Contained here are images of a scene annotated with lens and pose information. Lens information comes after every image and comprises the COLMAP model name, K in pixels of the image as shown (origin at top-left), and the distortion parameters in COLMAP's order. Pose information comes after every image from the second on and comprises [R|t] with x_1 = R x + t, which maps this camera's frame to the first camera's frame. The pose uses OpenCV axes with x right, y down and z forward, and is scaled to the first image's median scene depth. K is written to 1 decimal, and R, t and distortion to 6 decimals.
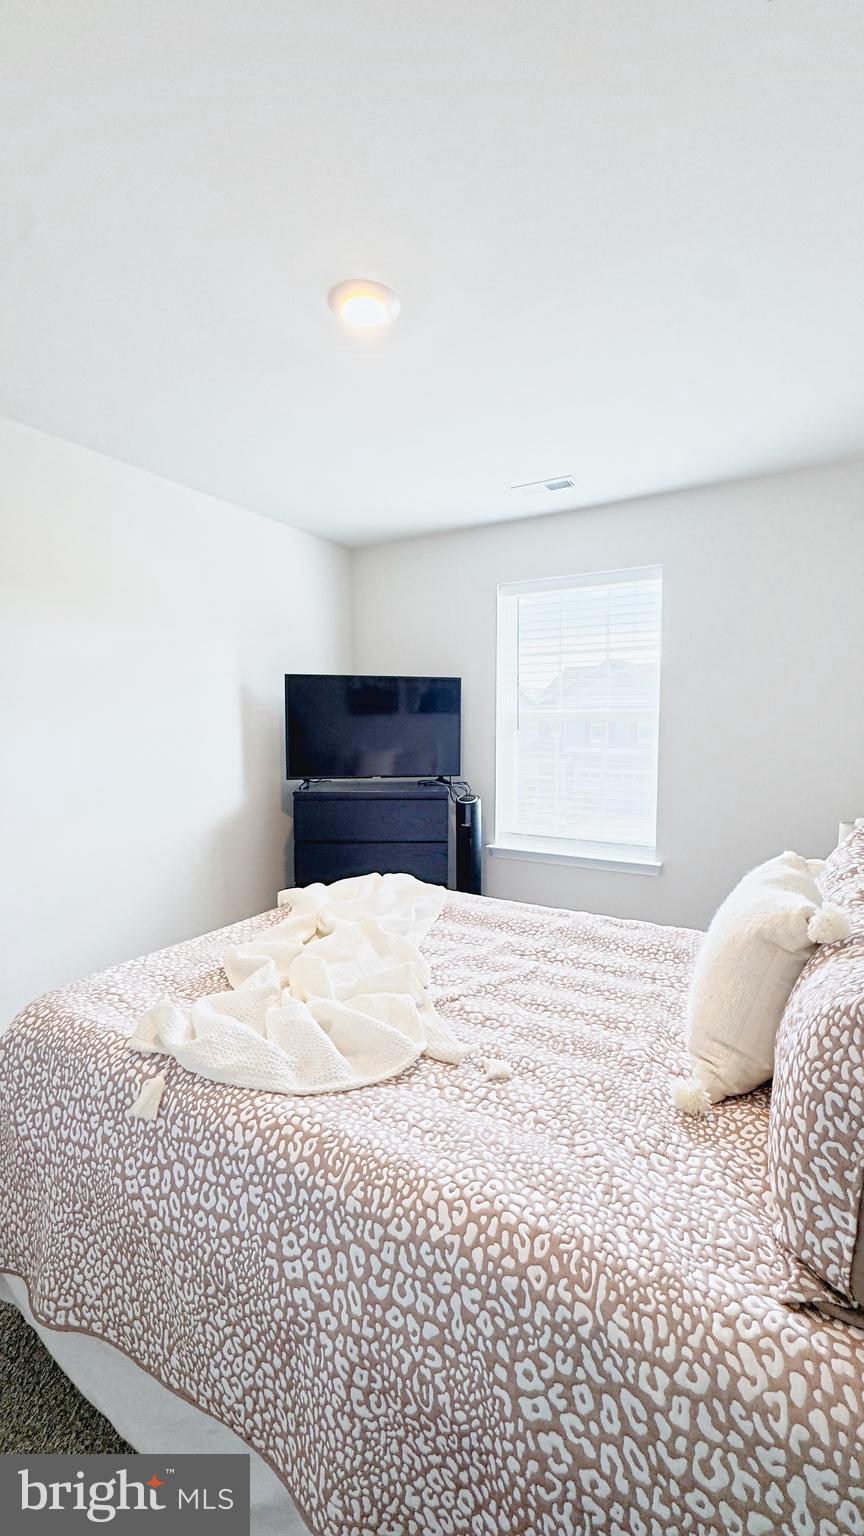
lens RADIAL K [[616.0, 0, 433.6], [0, 616.0, 763.8], [0, 0, 1]] dist [-0.005426, 0.000447]
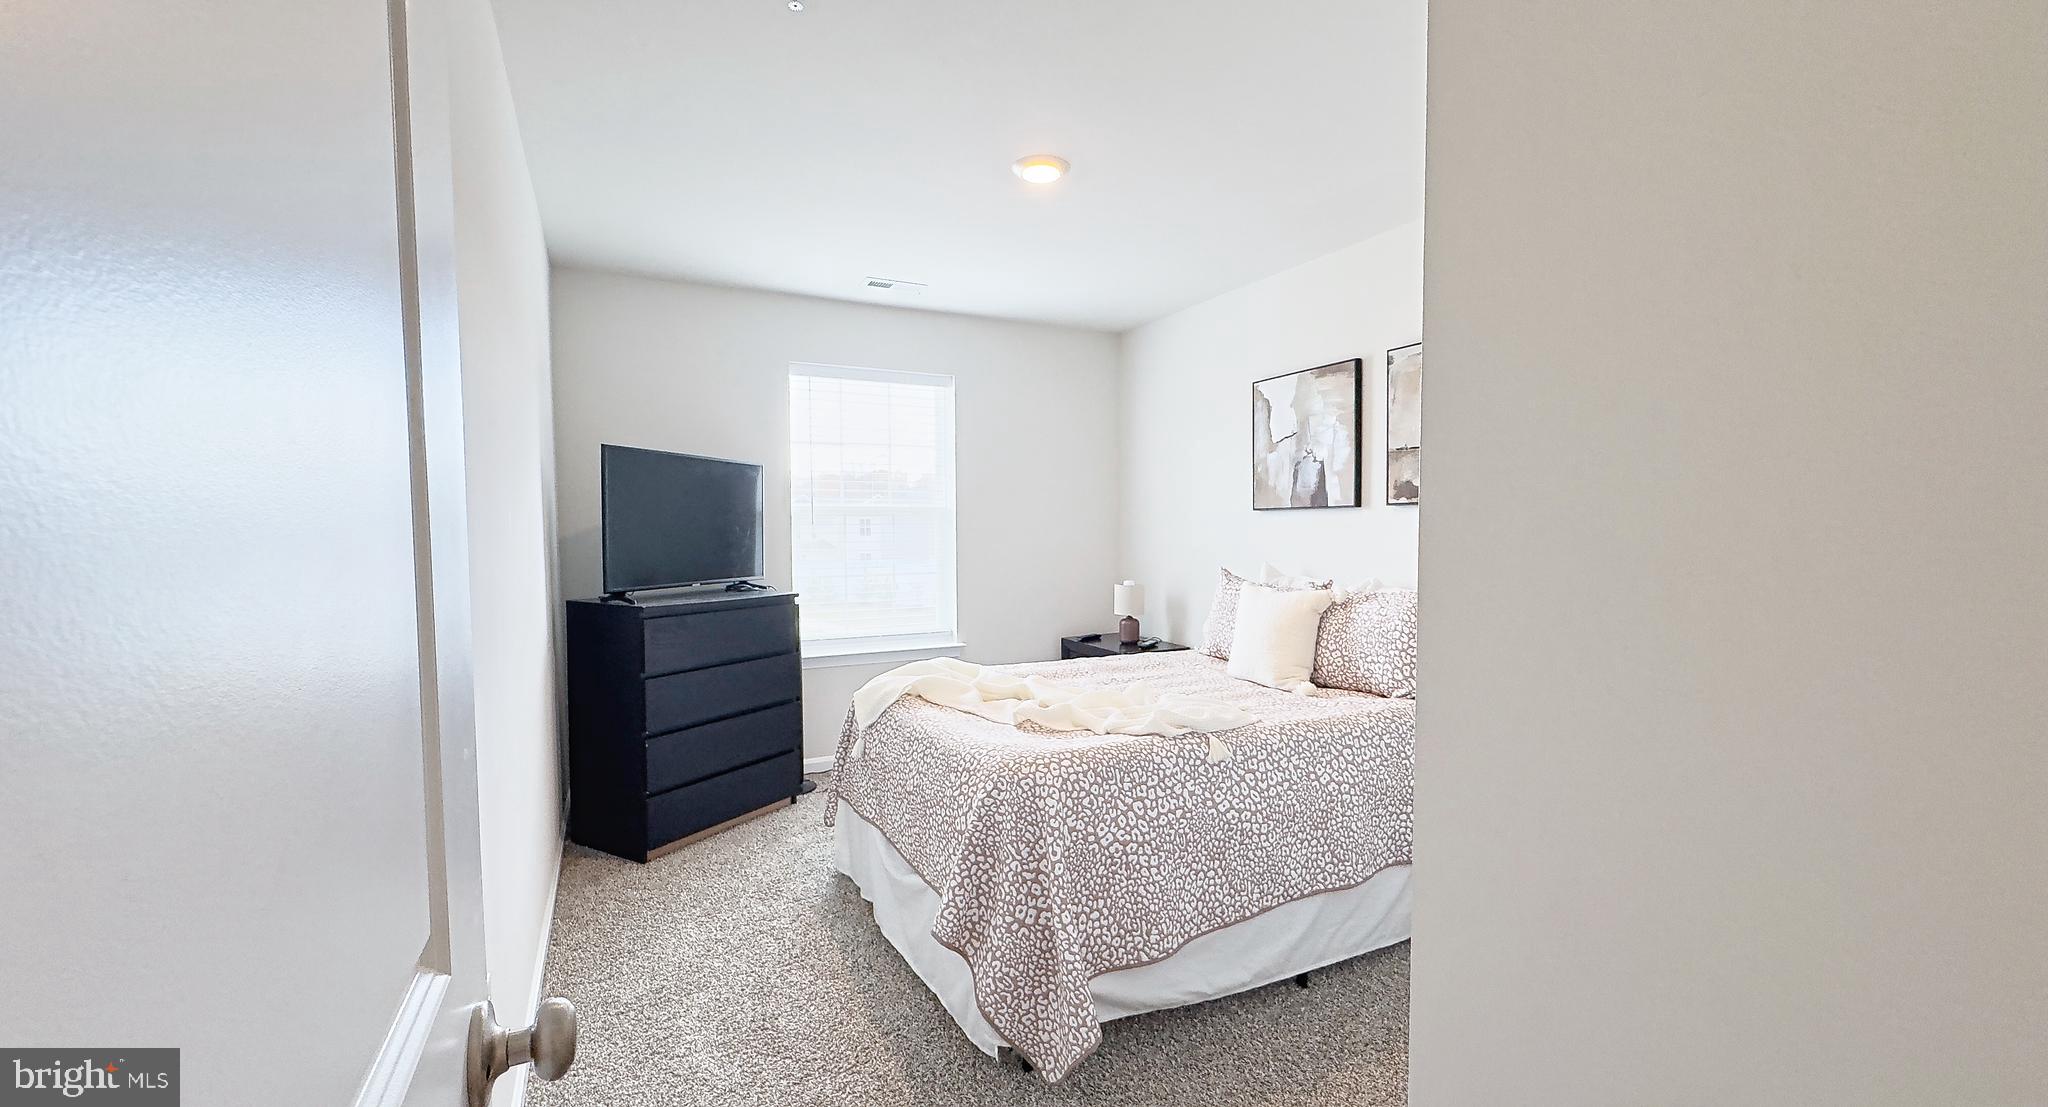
lens RADIAL K [[821.3, 0, 1017.5], [0, 821.3, 556.4], [0, 0, 1]] dist [-0.006014, 0.000661]
pose [[0.548263, -0.032012, 0.835693, -2.344684], [0.058738, 0.998273, -0.000296, 0.037632], [-0.834241, 0.049249, 0.549197, 0.265056]]
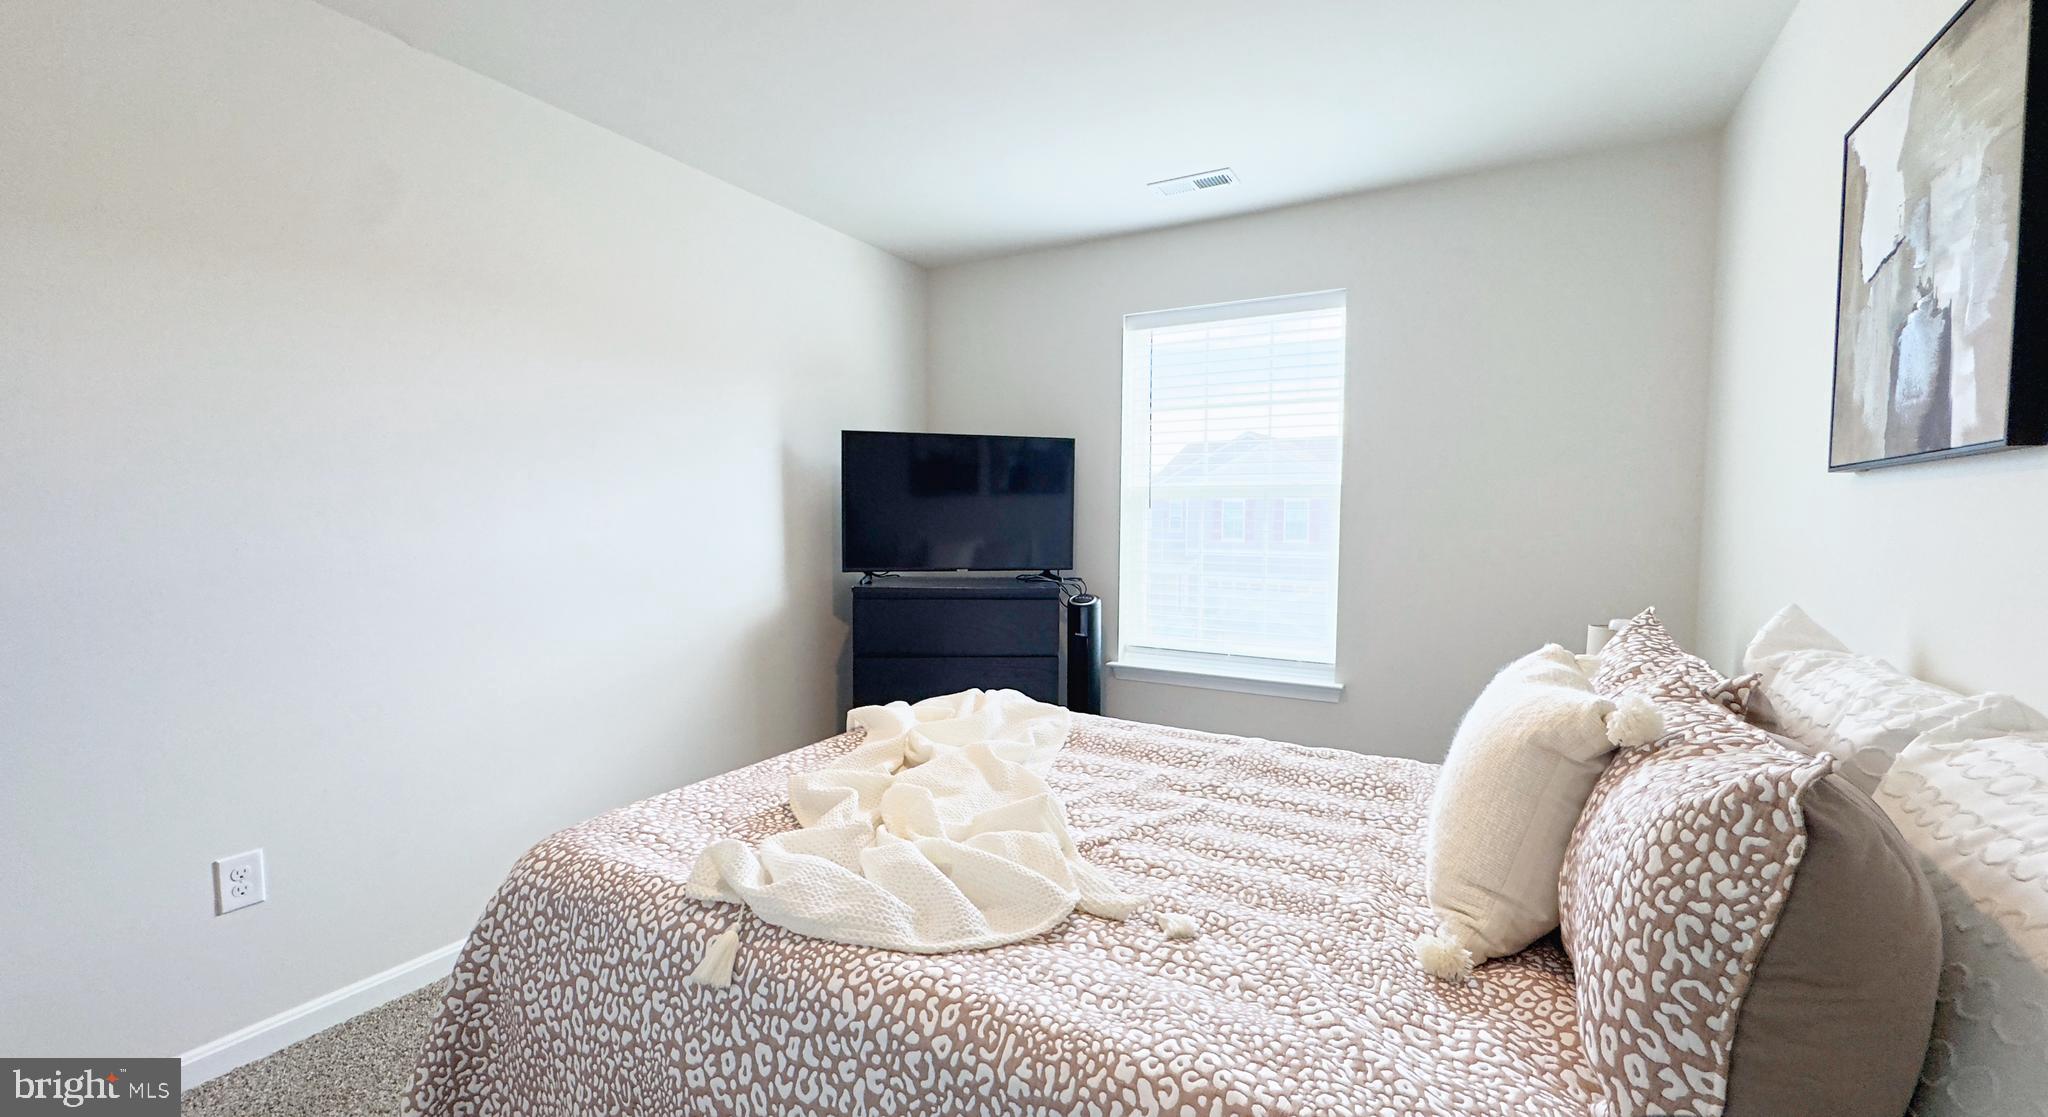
lens RADIAL K [[821.3, 0, 1018.1], [0, 821.3, 564.7], [0, 0, 1]] dist [-0.006014, 0.000661]
pose [[0.999901, 0.005971, 0.012727, -0.113685], [-0.005857, 0.999942, -0.009007, 0.073136], [-0.012780, 0.008932, 0.999878, 0.002499]]
